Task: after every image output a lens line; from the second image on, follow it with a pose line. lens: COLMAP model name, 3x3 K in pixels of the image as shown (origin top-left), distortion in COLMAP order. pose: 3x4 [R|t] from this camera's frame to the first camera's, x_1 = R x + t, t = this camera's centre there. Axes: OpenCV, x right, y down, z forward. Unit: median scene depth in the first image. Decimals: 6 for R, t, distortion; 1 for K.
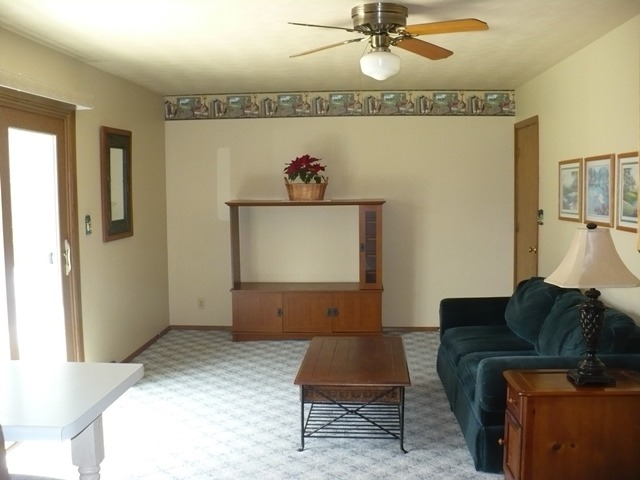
lens RADIAL K [[715.5, 0, 326.2], [0, 715.5, 243.9], [0, 0, 1]] dist [-0.252000, 0.352013]
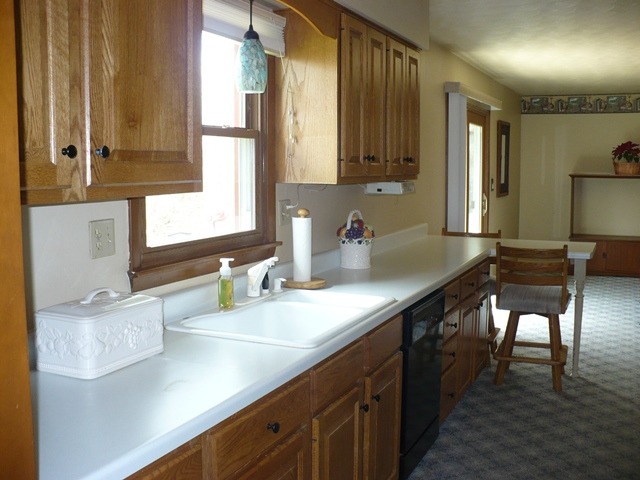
lens RADIAL K [[715.5, 0, 326.2], [0, 715.5, 243.9], [0, 0, 1]] dist [-0.252000, 0.352013]
pose [[0.938290, 0.047781, -0.342532, -0.126813], [-0.037415, 0.998622, 0.036811, 0.050742], [0.343819, -0.021723, 0.938785, -0.504447]]
